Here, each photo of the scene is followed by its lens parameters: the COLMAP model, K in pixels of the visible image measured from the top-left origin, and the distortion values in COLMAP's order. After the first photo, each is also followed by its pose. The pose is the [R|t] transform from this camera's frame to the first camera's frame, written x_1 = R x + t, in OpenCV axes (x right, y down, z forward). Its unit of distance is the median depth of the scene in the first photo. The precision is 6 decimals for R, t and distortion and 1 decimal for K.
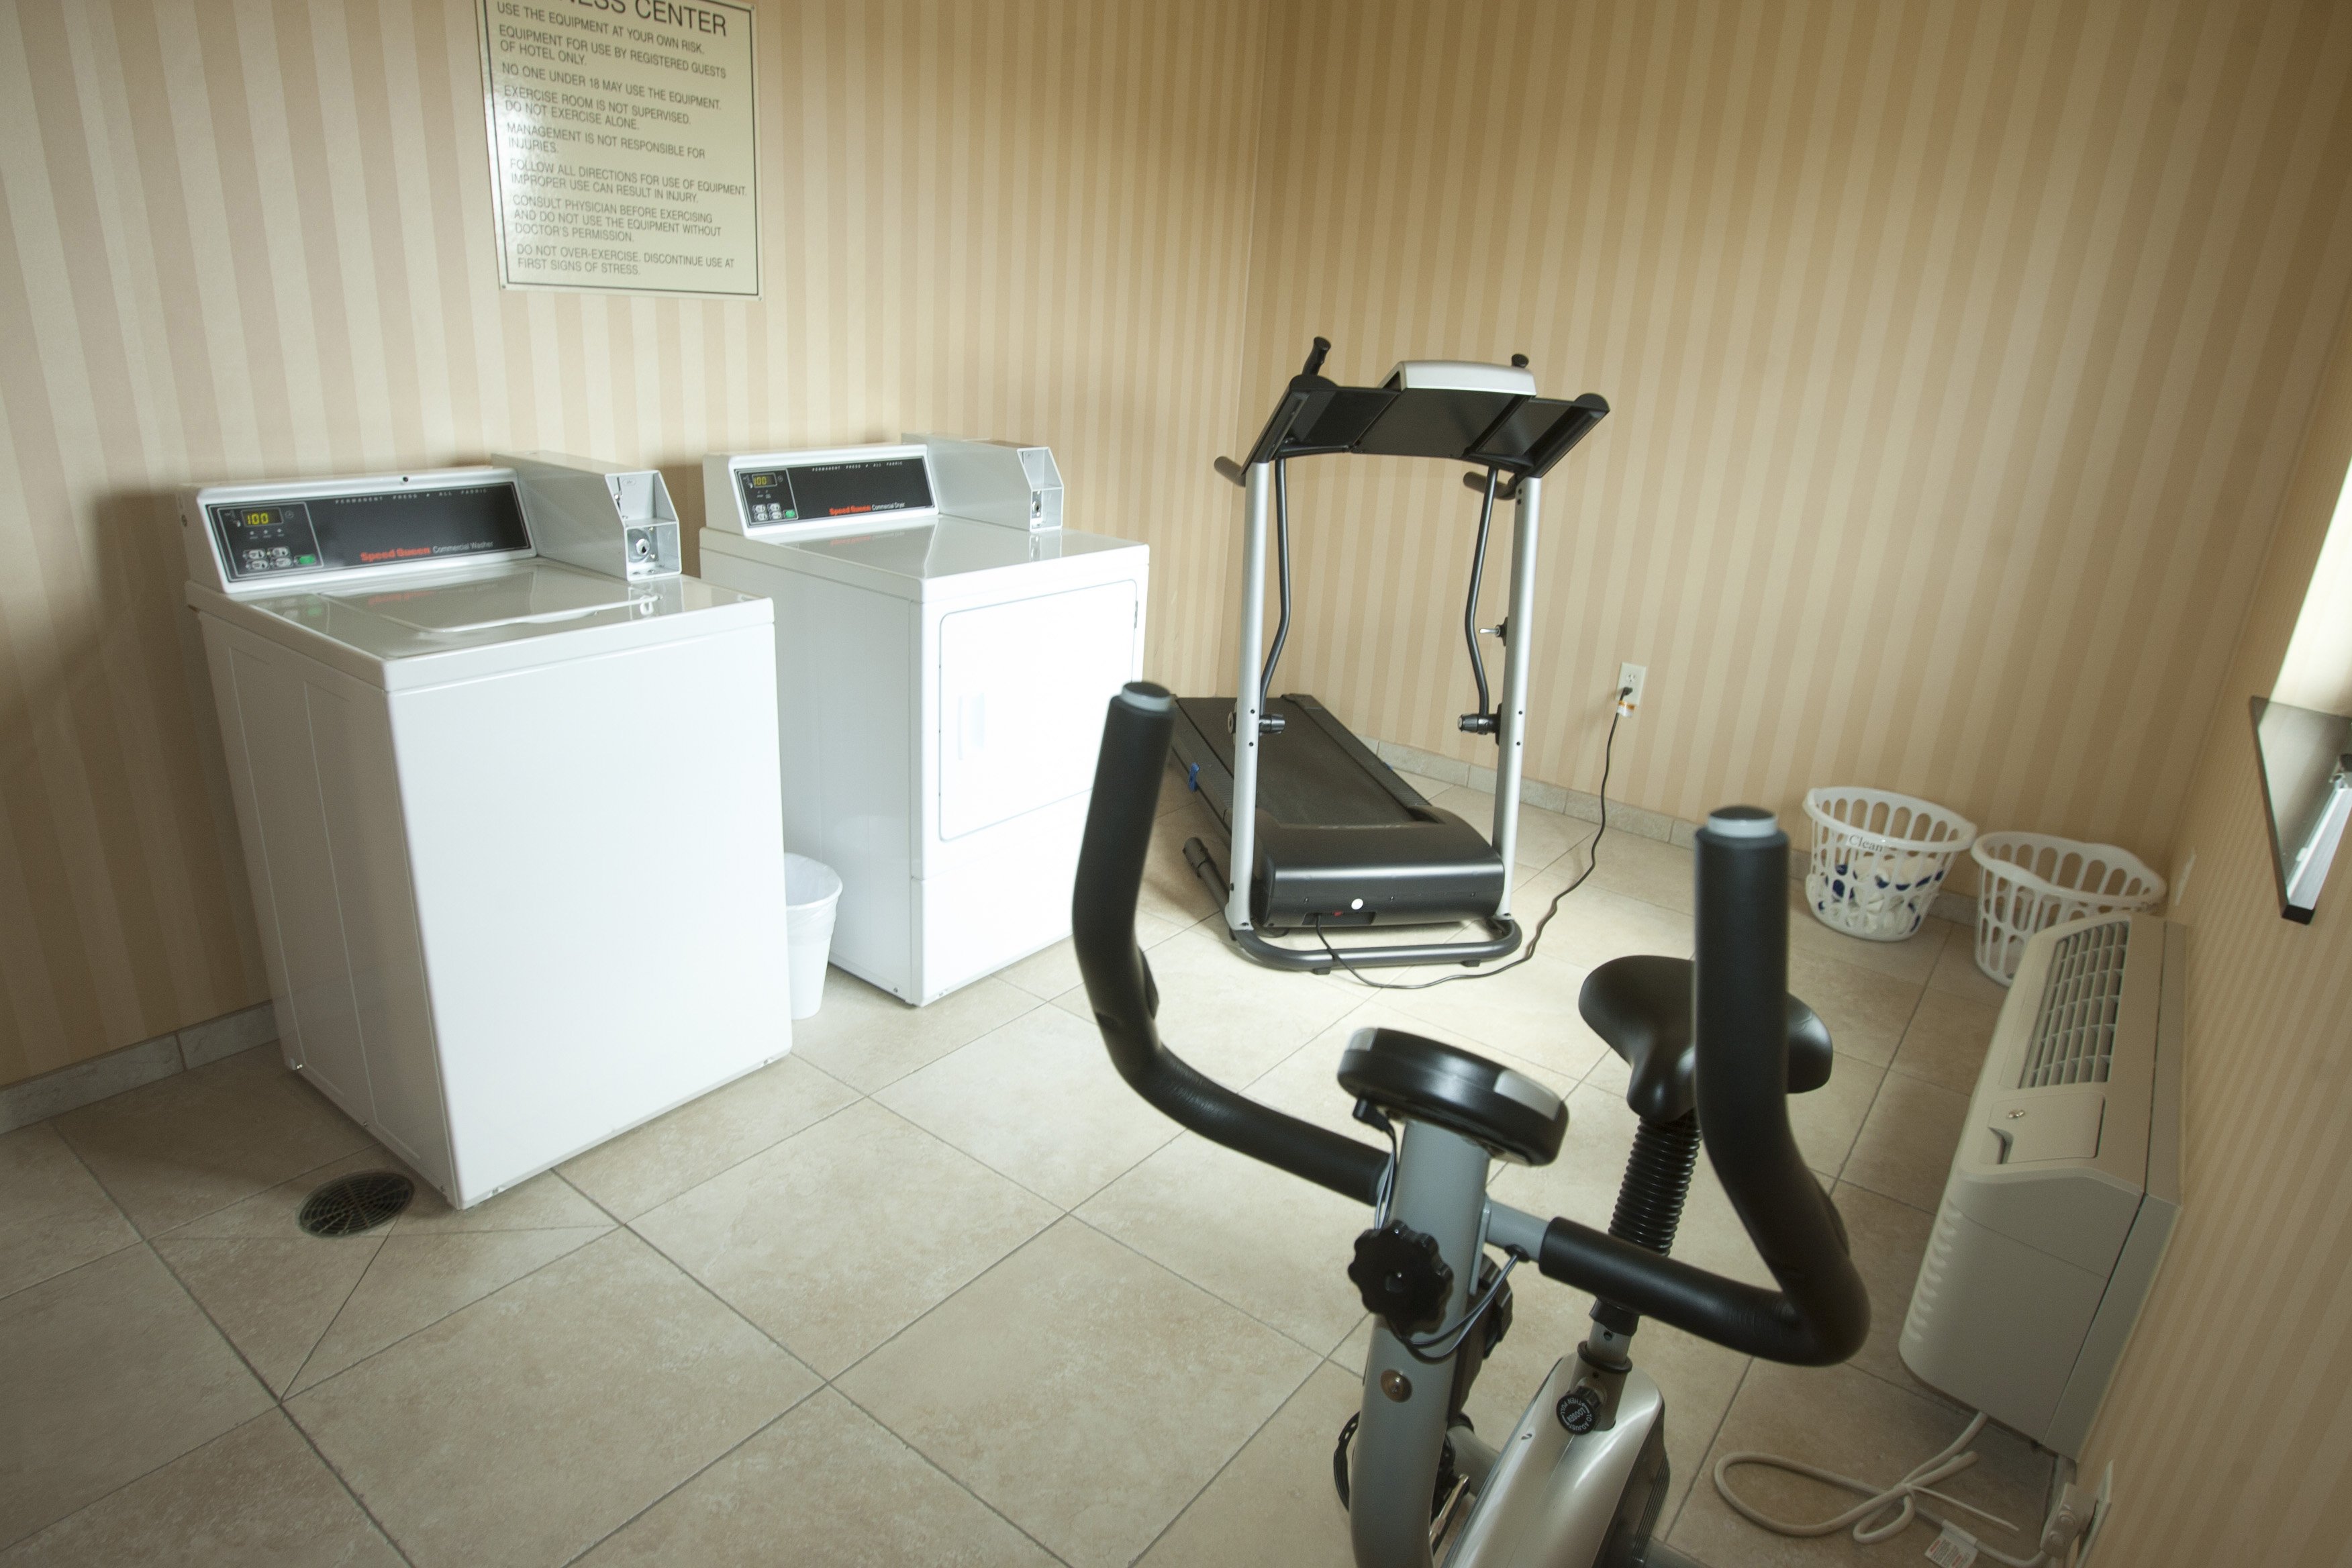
lens RADIAL K [[1333.5, 0, 1170.6], [0, 1333.5, 787.6], [0, 0, 1]] dist [-0.000463, 0.000900]
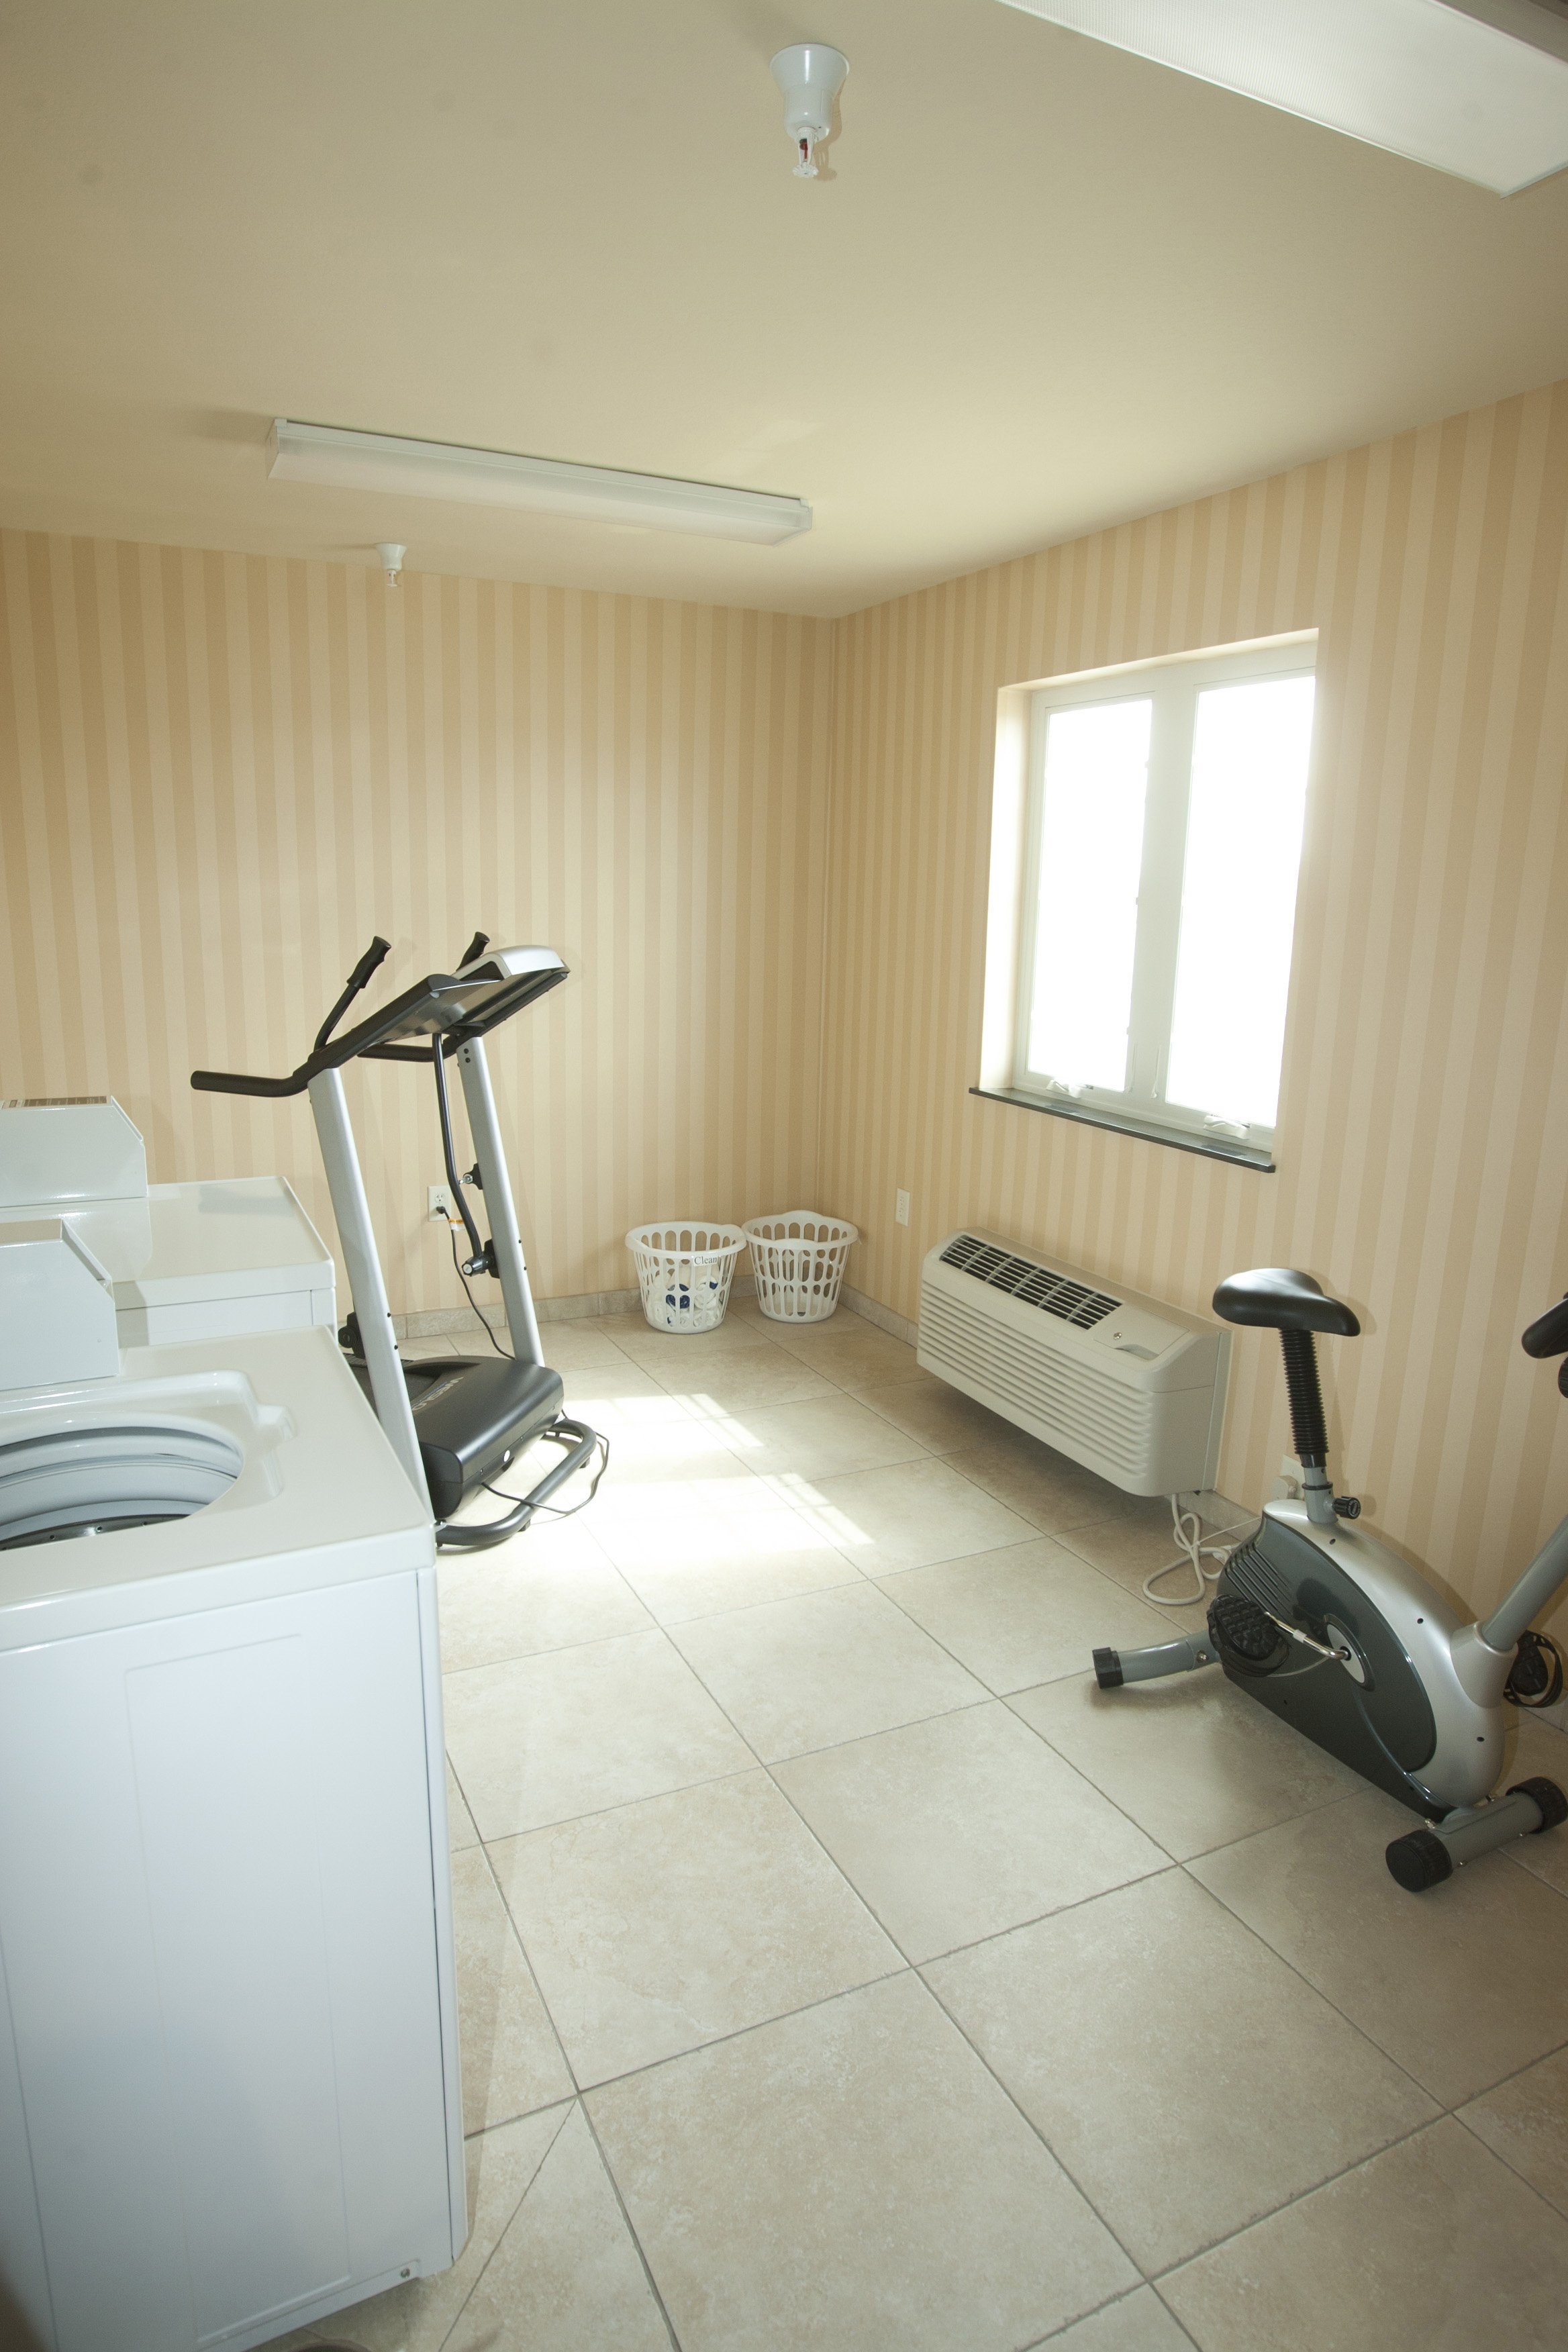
lens RADIAL K [[1333.5, 0, 781.9], [0, 1333.5, 1172.2], [0, 0, 1]] dist [-0.000463, 0.000900]
pose [[0.449446, -0.241018, 0.860179, -0.606143], [0.299295, 0.947890, 0.109211, -0.169789], [-0.841677, 0.208363, 0.498161, 0.246203]]
